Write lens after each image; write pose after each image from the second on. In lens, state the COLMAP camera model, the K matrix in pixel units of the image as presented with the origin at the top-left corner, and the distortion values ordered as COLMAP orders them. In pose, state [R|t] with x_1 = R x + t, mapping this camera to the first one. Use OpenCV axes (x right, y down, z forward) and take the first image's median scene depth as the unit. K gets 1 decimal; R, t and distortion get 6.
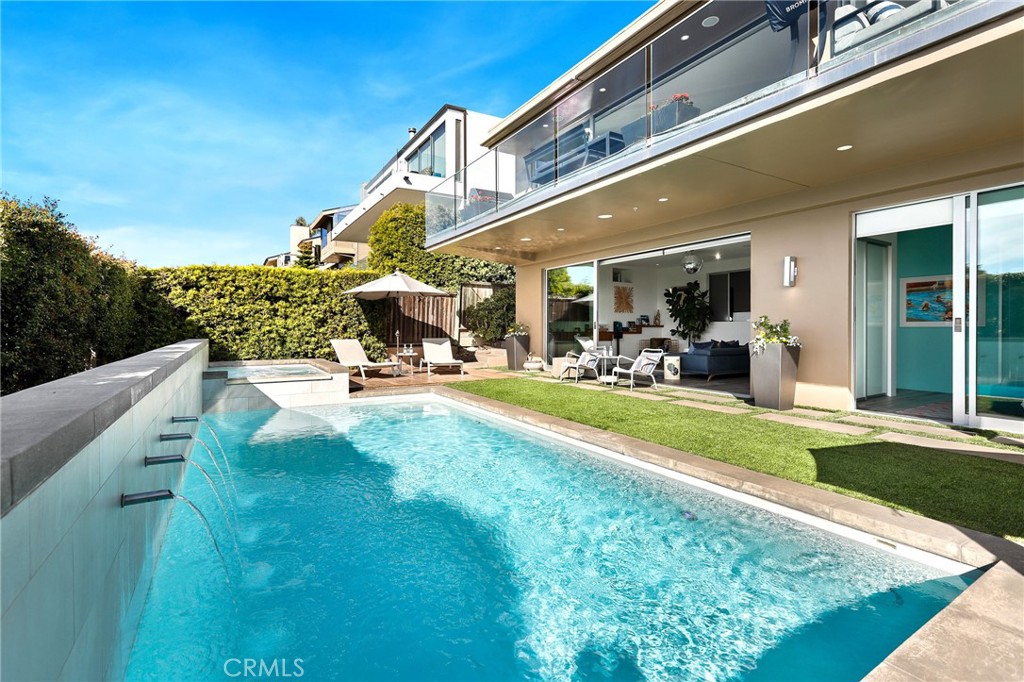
lens RADIAL K [[464.9, 0, 512.0], [0, 464.9, 341.0], [0, 0, 1]] dist [-0.001035, -0.000176]
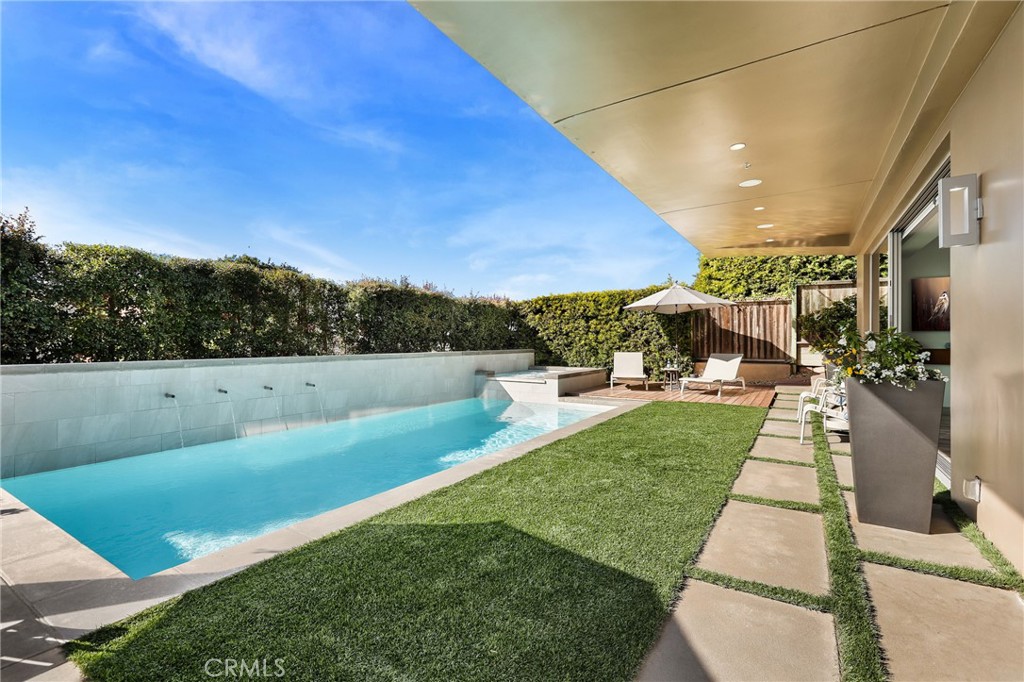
lens RADIAL K [[464.9, 0, 512.0], [0, 464.9, 341.0], [0, 0, 1]] dist [-0.001035, -0.000176]
pose [[0.442282, -0.000196, -0.896876, 0.492607], [-0.027158, 0.999539, -0.013610, -0.007568], [0.896465, 0.030377, 0.442072, 0.273291]]
